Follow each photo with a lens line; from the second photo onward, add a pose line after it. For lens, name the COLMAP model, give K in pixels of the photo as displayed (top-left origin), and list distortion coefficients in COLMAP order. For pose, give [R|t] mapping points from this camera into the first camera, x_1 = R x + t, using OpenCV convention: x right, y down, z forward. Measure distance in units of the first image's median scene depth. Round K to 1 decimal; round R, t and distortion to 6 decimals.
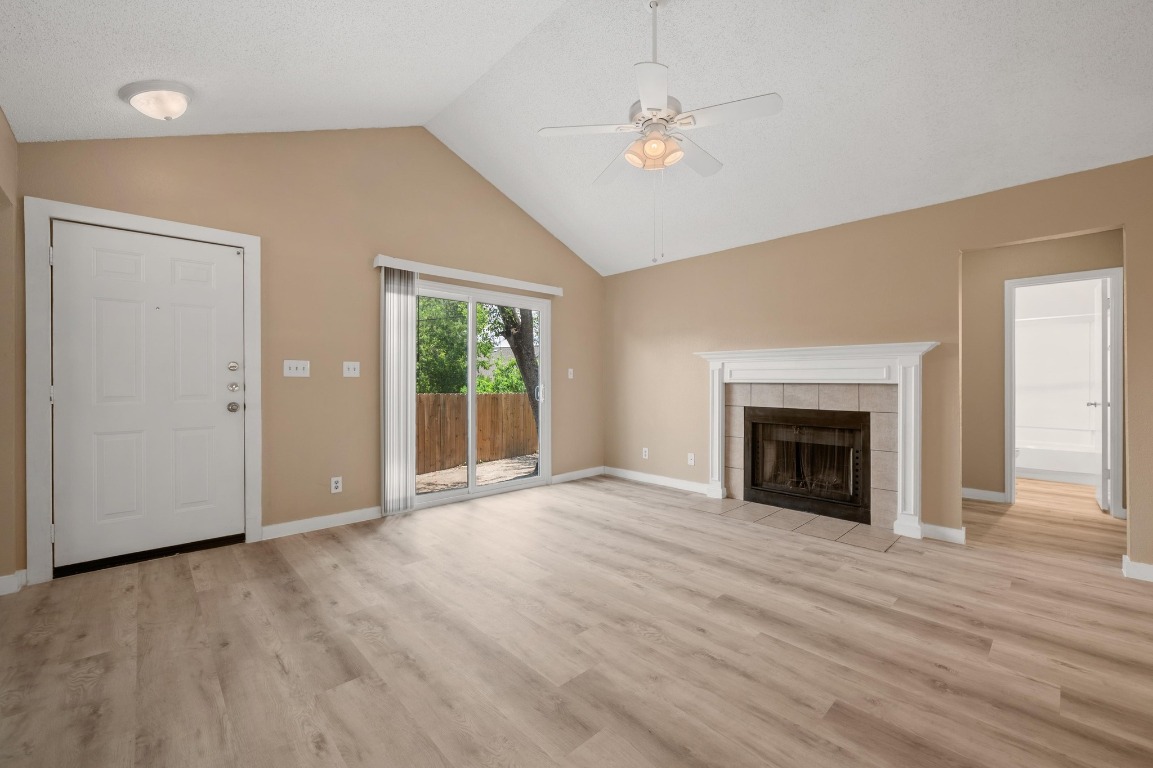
lens RADIAL K [[463.1, 0, 576.5], [0, 463.1, 384.2], [0, 0, 1]] dist [-0.008410, 0.001150]
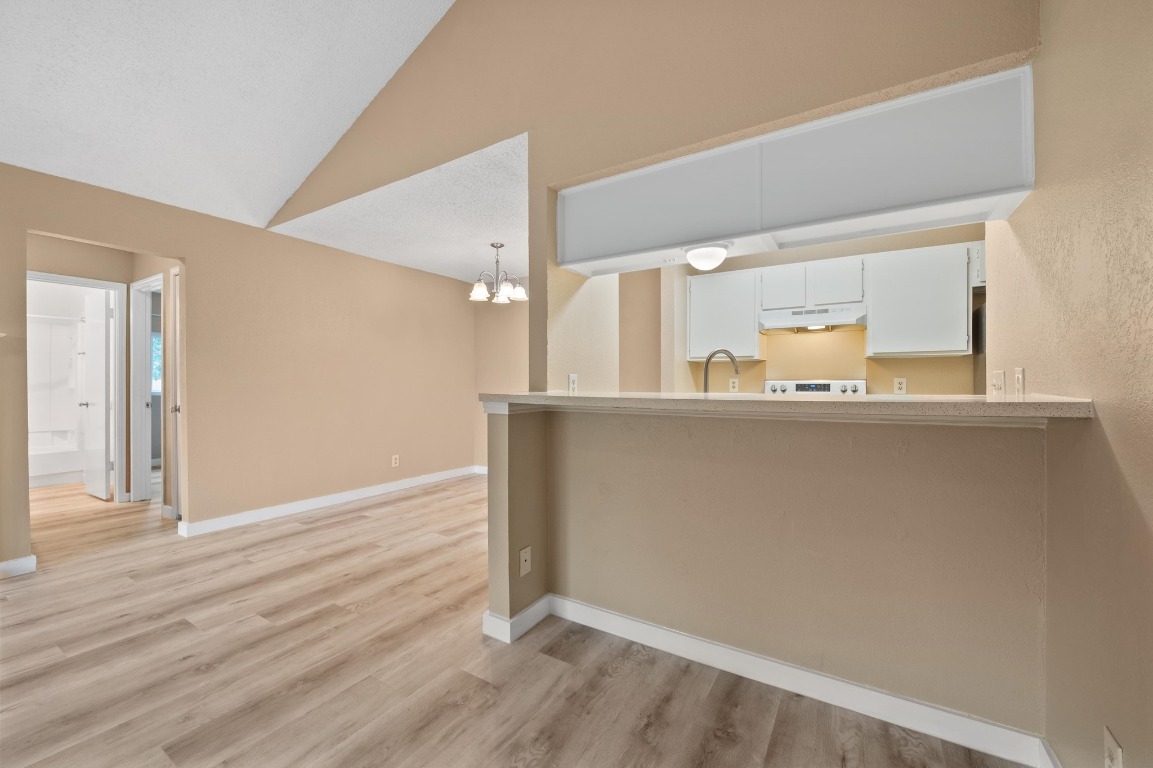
lens RADIAL K [[463.1, 0, 570.9], [0, 463.1, 387.3], [0, 0, 1]] dist [-0.008410, 0.001150]
pose [[-0.242454, -0.008759, 0.970123, -0.287968], [0.003094, 0.999947, 0.009802, -0.003039], [-0.970158, 0.005378, -0.242414, 0.278829]]
